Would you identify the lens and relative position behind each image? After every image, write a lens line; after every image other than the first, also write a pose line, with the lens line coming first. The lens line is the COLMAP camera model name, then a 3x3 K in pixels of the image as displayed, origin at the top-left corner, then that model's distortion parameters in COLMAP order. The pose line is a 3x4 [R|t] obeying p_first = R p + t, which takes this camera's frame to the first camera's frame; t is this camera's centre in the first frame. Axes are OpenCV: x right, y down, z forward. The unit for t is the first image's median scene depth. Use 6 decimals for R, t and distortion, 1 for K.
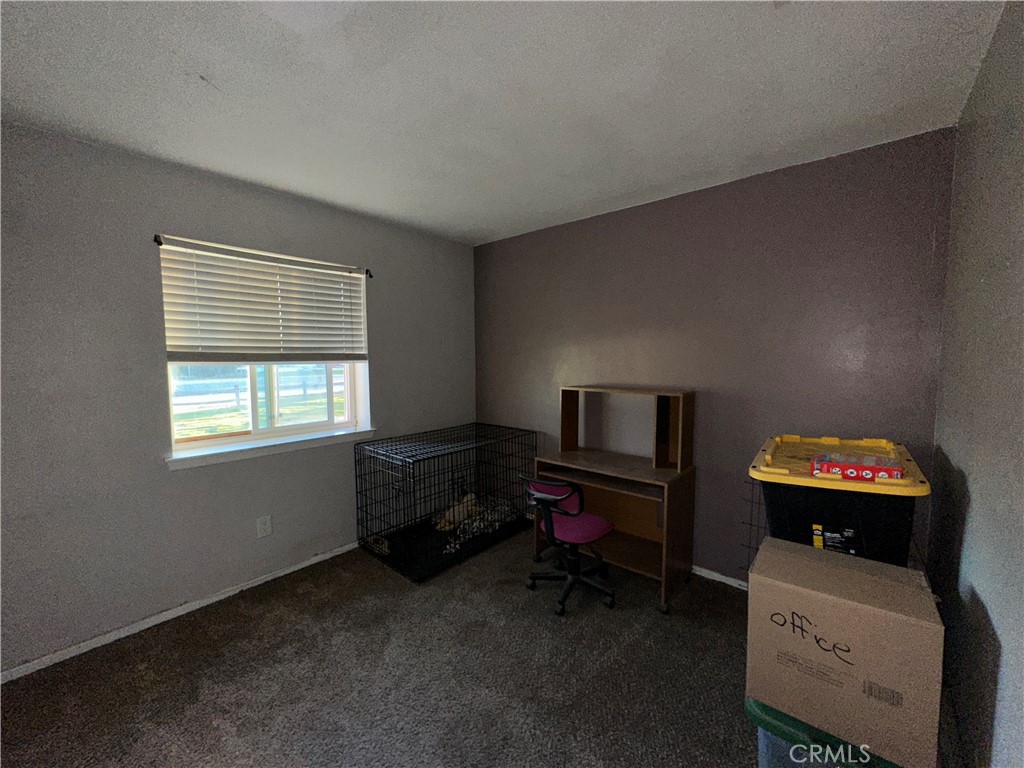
lens RADIAL K [[411.1, 0, 512.0], [0, 411.1, 384.0], [0, 0, 1]] dist [-0.000807, 0.000181]
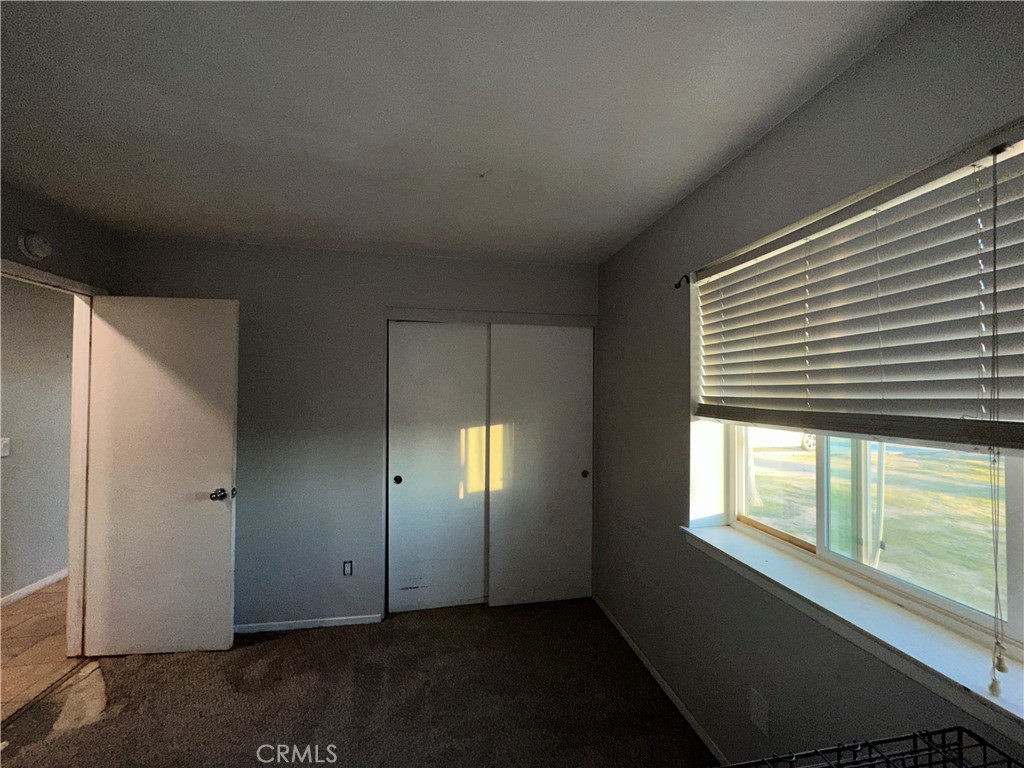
lens RADIAL K [[411.1, 0, 512.0], [0, 411.1, 384.0], [0, 0, 1]] dist [-0.000807, 0.000181]
pose [[-0.613908, -0.012640, -0.789276, 0.068631], [-0.050761, 0.998434, 0.023493, -0.119349], [0.787744, 0.054487, -0.613589, 1.192325]]
